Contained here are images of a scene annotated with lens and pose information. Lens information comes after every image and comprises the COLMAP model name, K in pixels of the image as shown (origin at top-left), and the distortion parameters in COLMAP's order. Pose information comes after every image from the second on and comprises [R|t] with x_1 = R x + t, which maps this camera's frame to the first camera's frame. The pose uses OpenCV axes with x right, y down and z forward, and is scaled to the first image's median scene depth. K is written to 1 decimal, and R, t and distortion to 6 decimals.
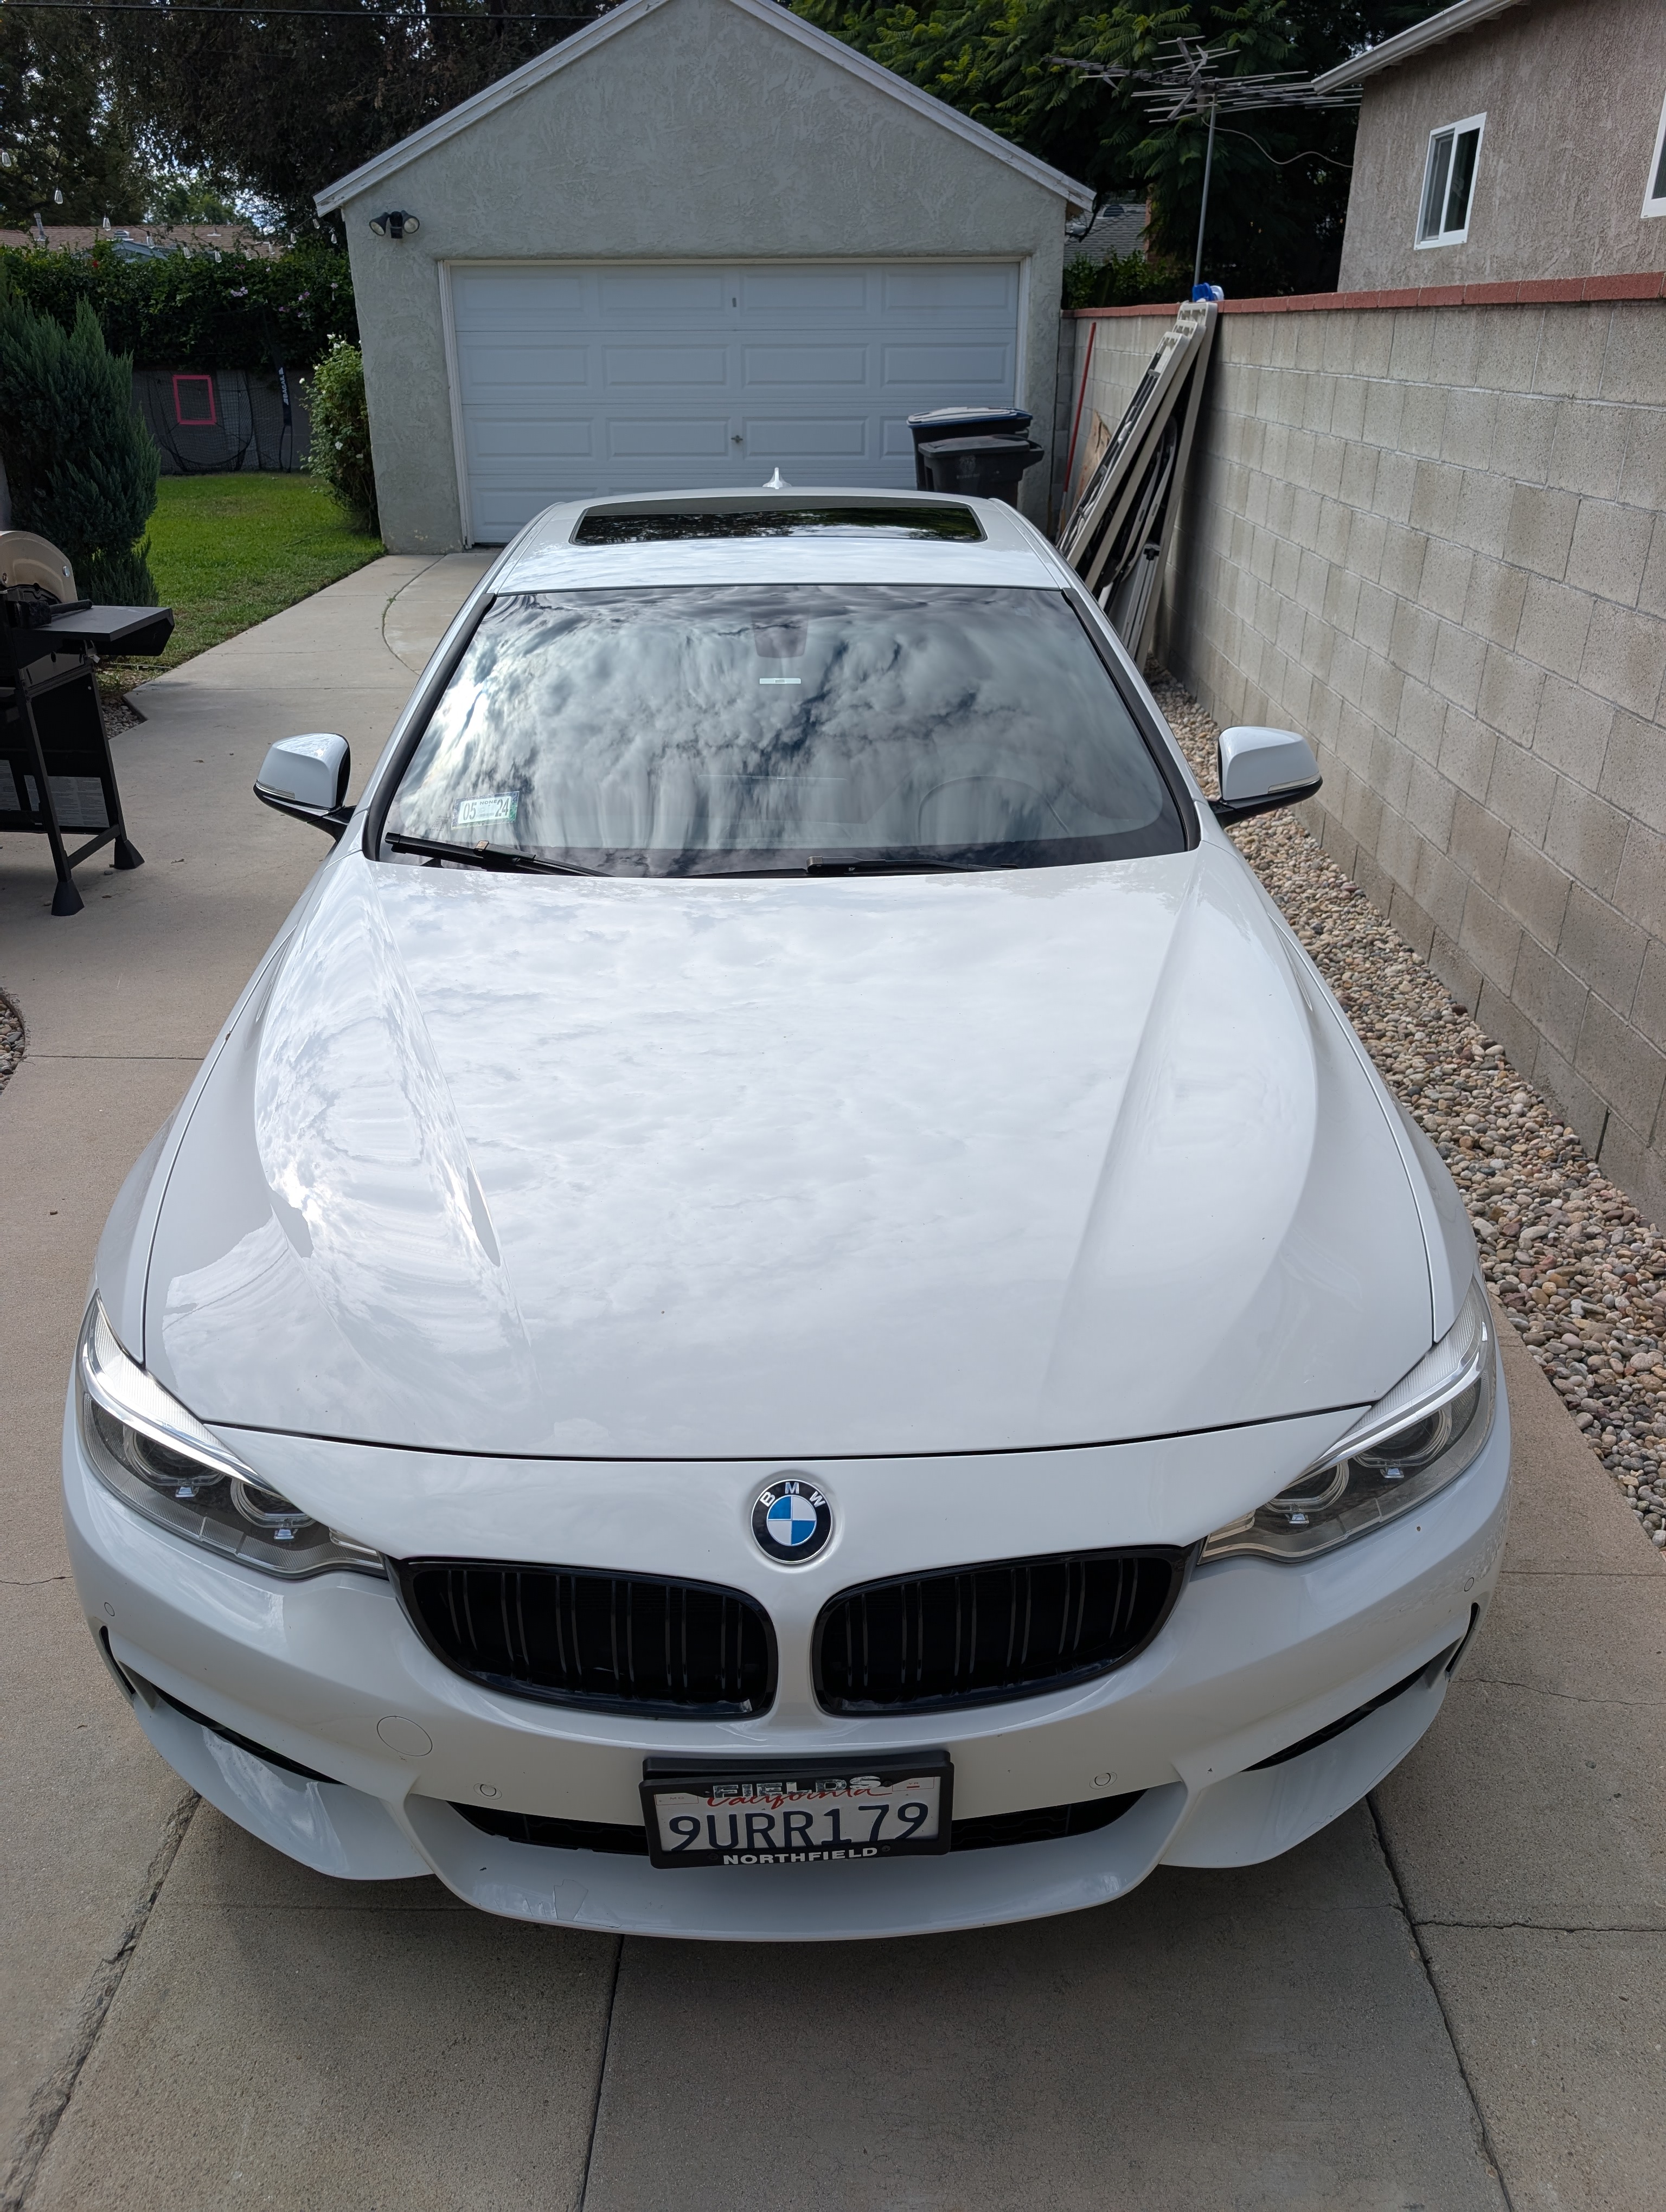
lens RADIAL K [[1631.3, 0, 829.0], [0, 1631.3, 1109.4], [0, 0, 1]] dist [0.014712, -0.006927]
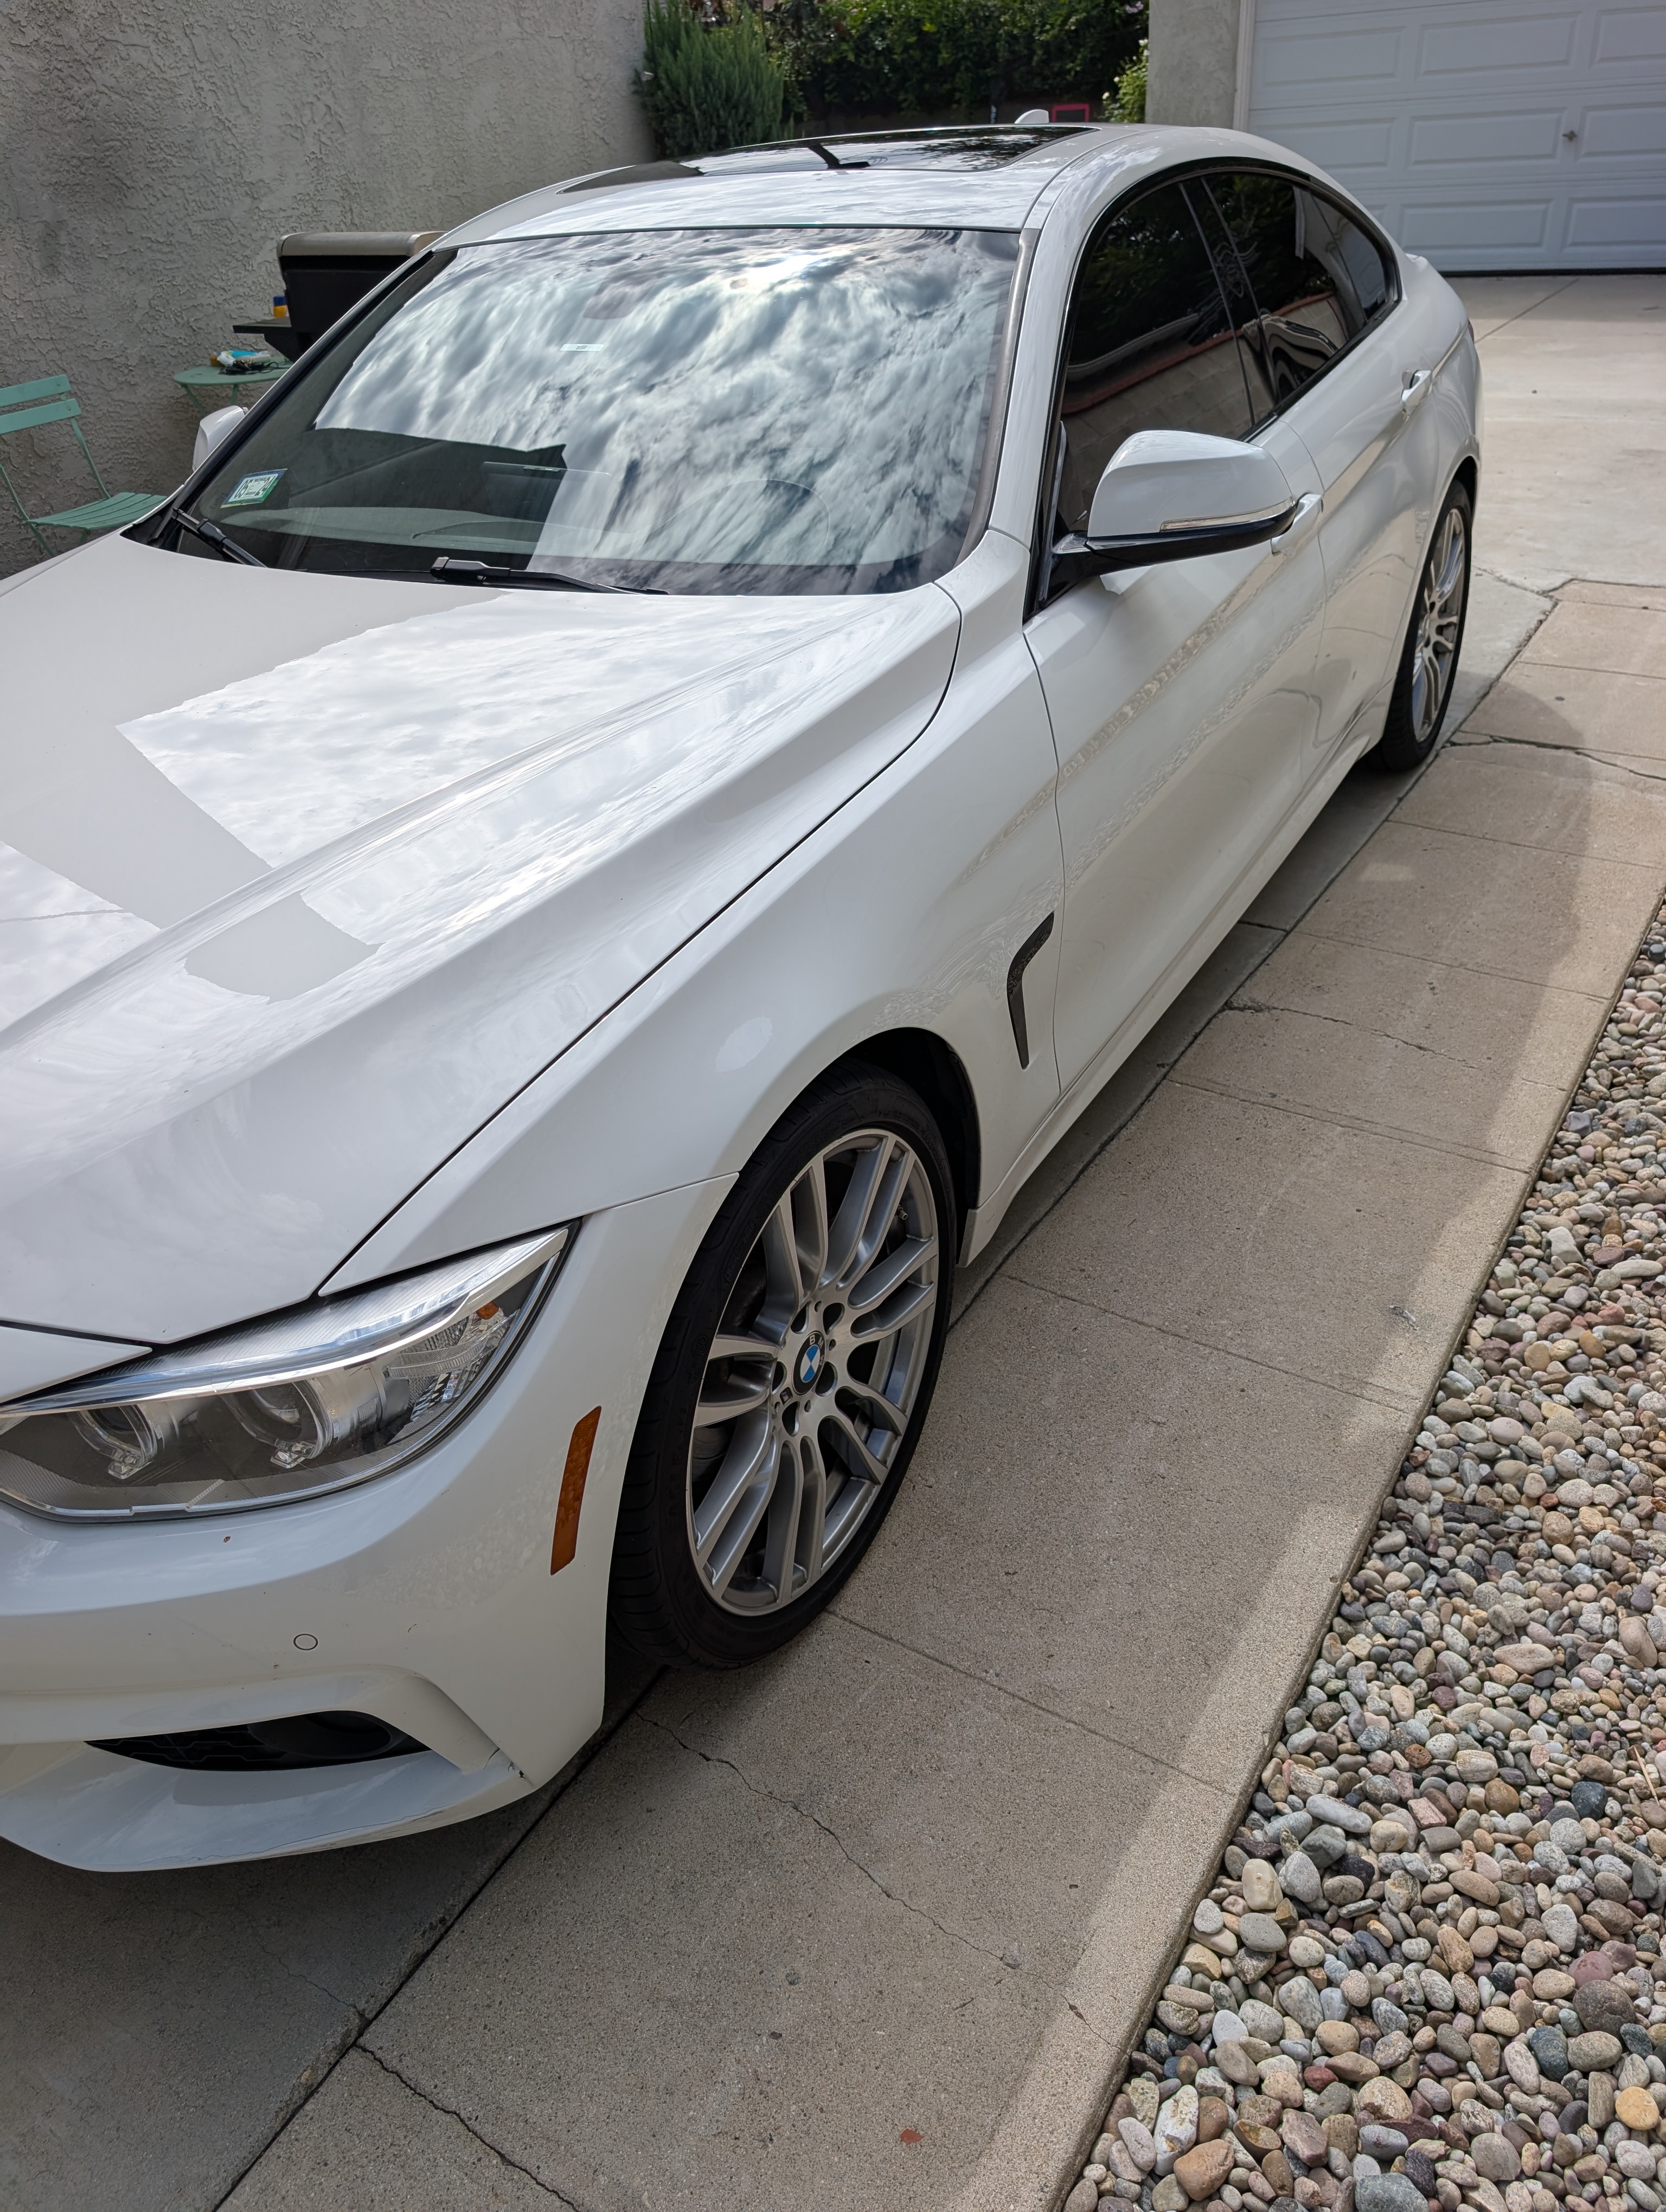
lens RADIAL K [[1631.3, 0, 833.9], [0, 1631.3, 1105.3], [0, 0, 1]] dist [0.014712, -0.006927]
pose [[0.854396, 0.226395, -0.467710, 0.127517], [-0.167463, 0.972040, 0.164601, -0.012184], [0.491898, -0.062310, 0.868420, 0.078167]]
